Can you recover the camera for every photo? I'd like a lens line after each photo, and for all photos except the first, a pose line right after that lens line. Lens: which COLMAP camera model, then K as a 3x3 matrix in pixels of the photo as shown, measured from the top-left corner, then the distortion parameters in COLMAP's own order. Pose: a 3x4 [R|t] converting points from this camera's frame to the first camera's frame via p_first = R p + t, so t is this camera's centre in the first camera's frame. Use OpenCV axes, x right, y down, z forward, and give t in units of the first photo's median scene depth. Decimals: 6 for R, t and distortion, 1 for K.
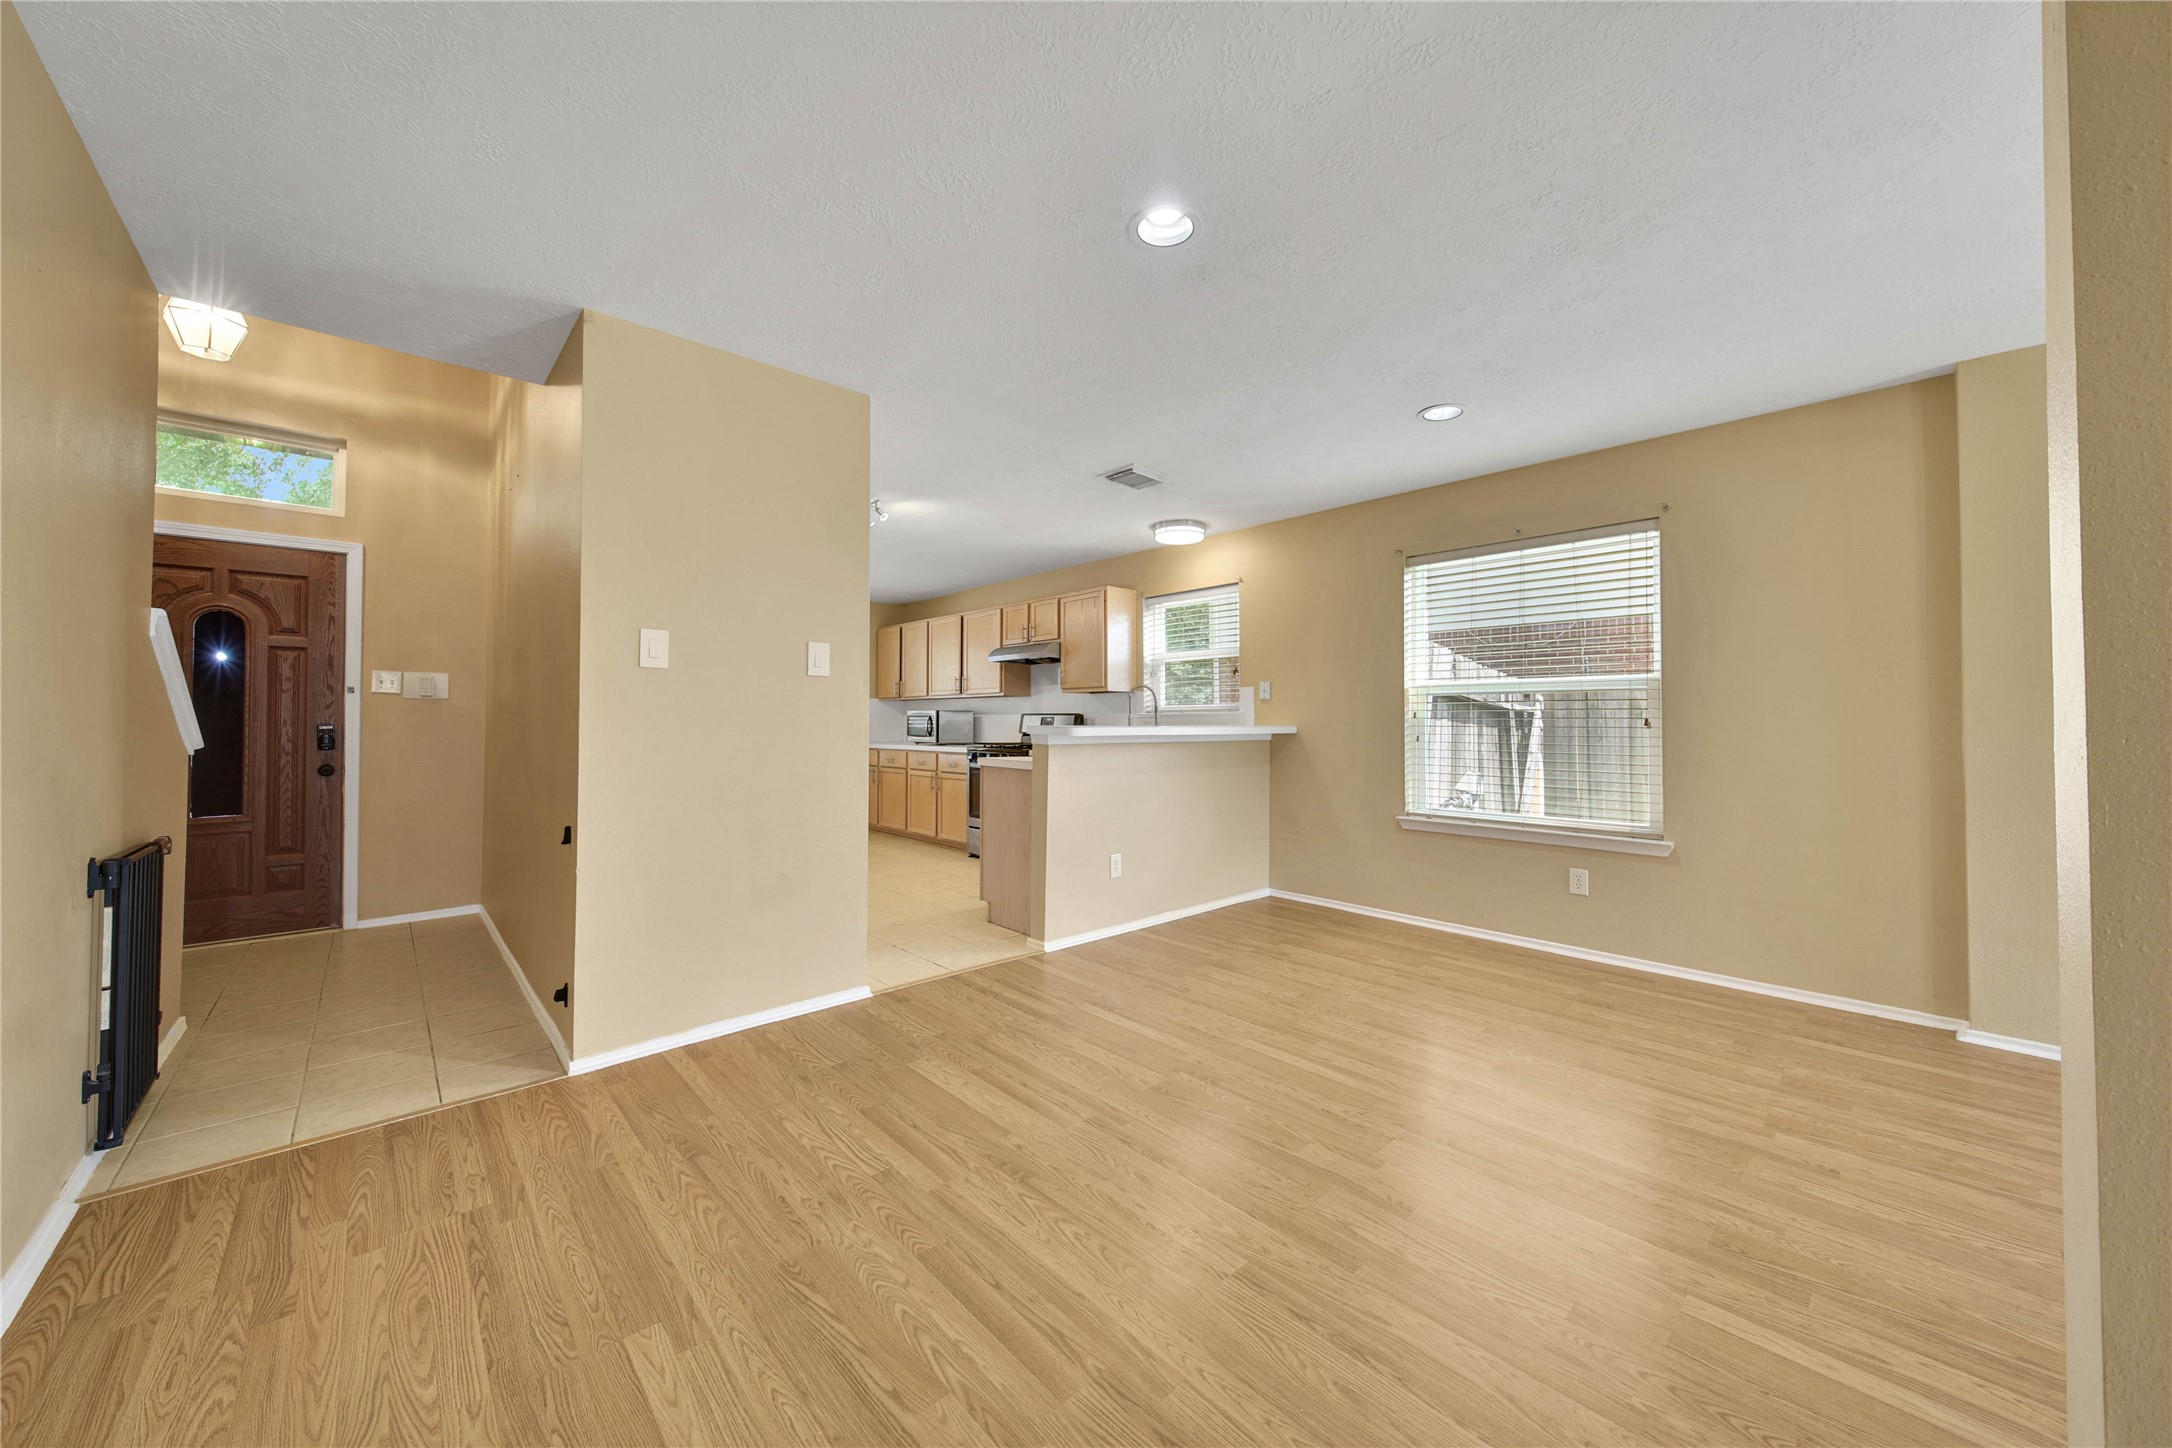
lens RADIAL K [[767.1, 0, 1096.3], [0, 767.1, 707.0], [0, 0, 1]] dist [-0.000004, -0.002074]
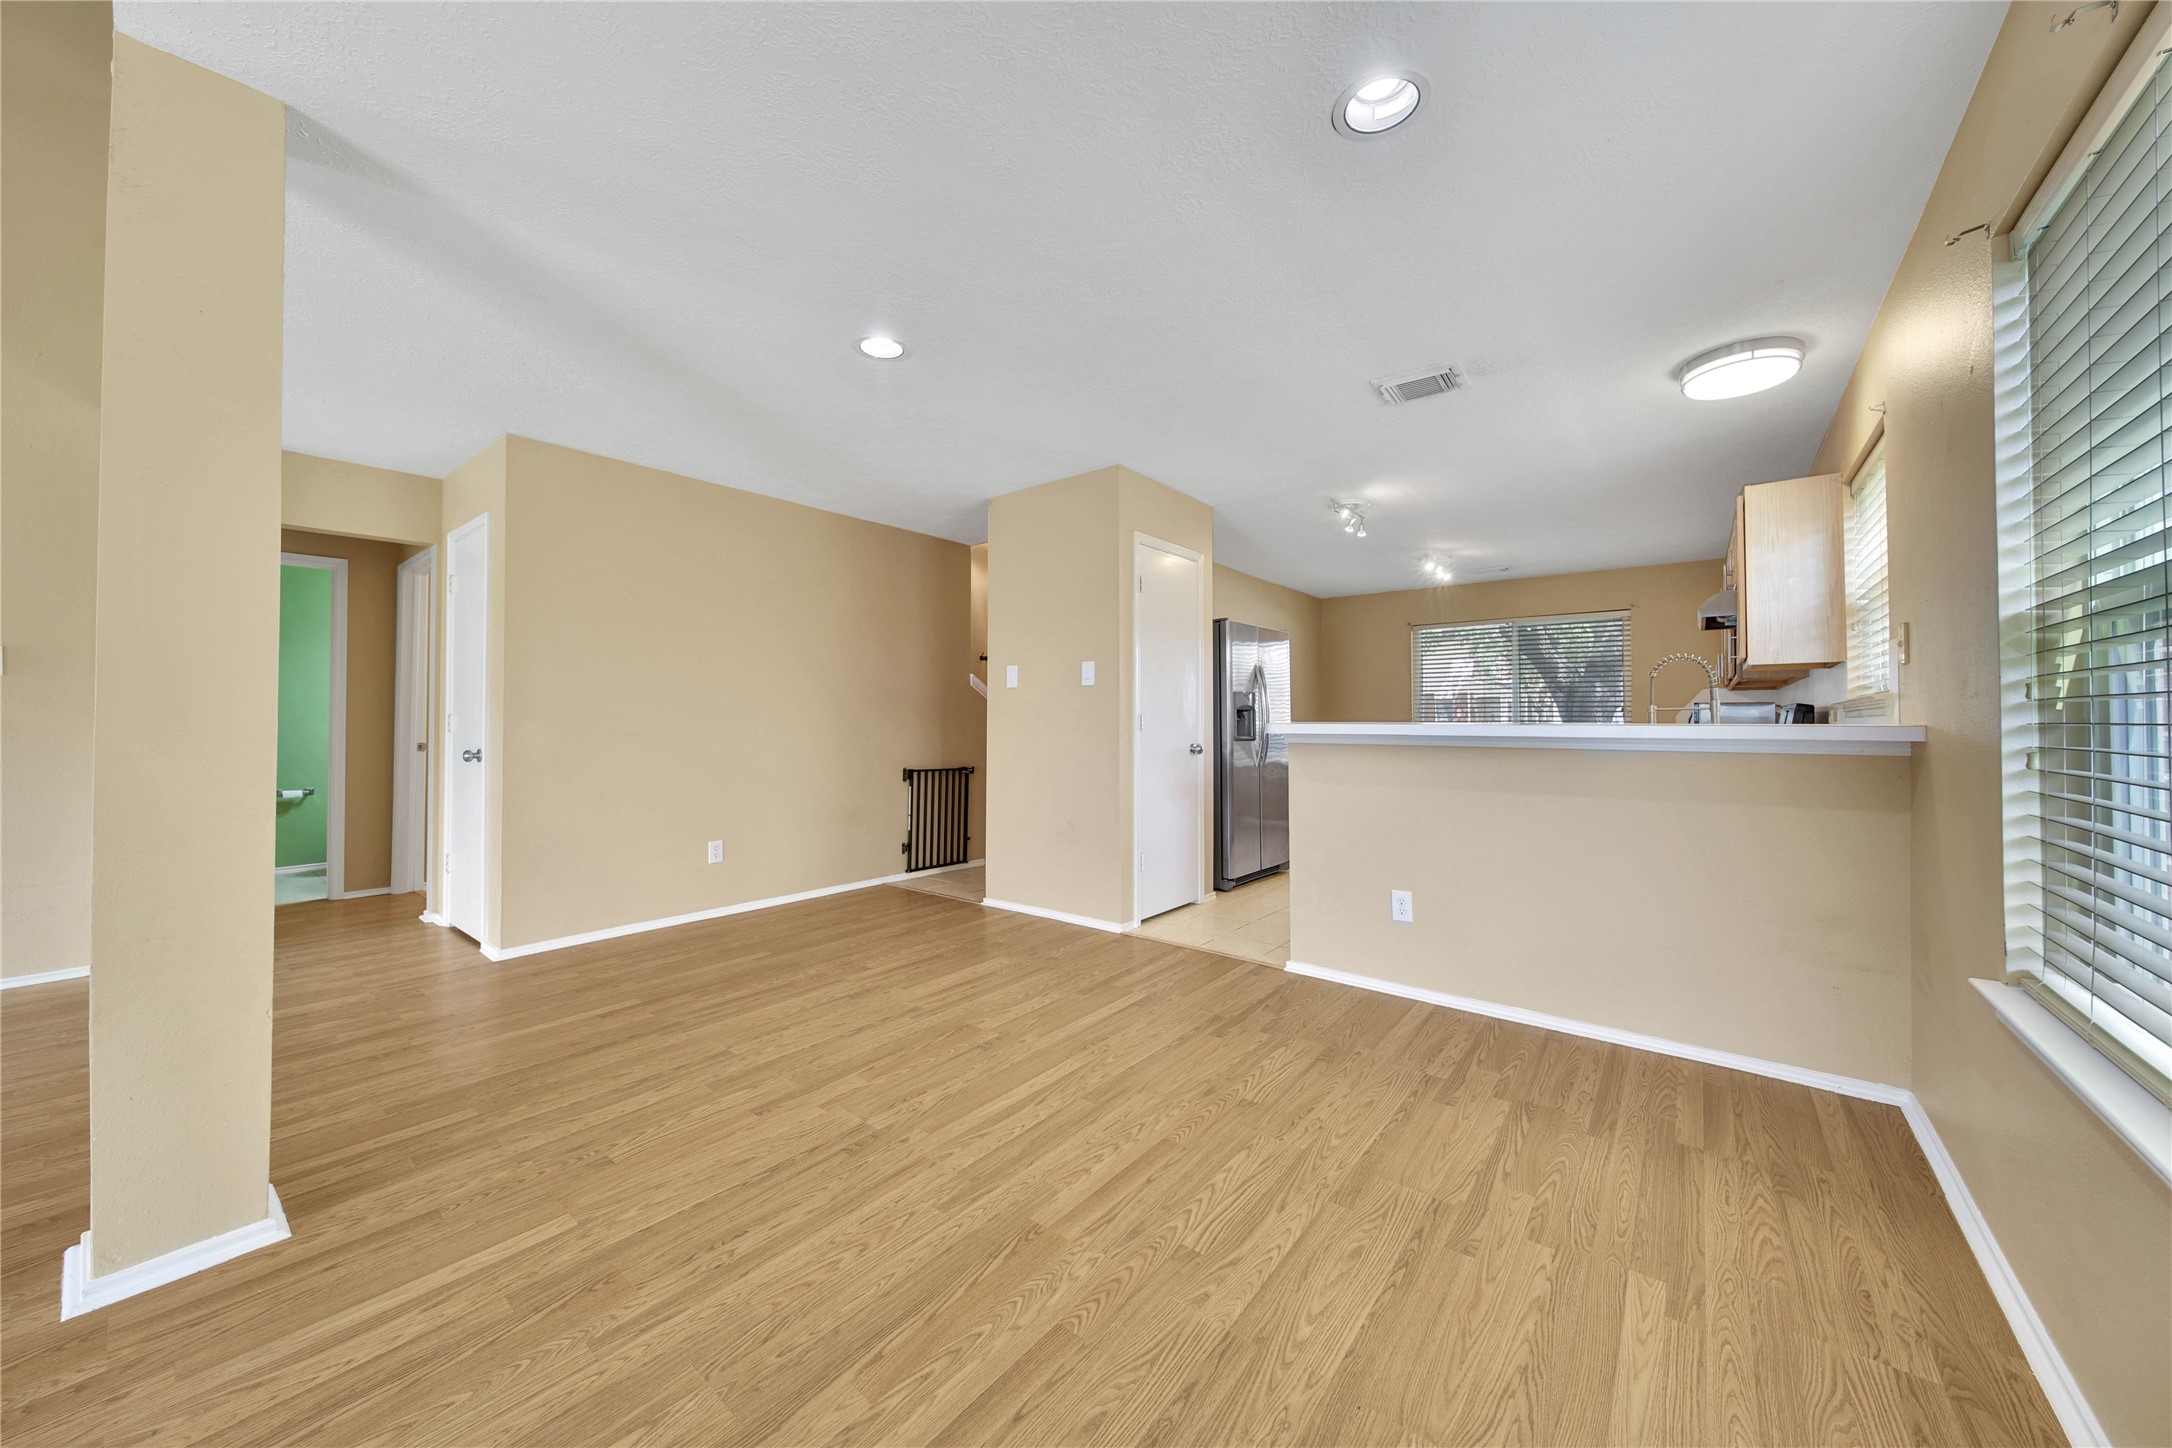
lens RADIAL K [[767.1, 0, 1091.8], [0, 767.1, 709.5], [0, 0, 1]] dist [-0.000004, -0.002074]
pose [[0.142542, -0.018944, -0.989607, 1.378302], [0.021838, 0.999634, -0.015991, 0.030828], [0.989548, -0.019331, 0.142904, 1.097232]]
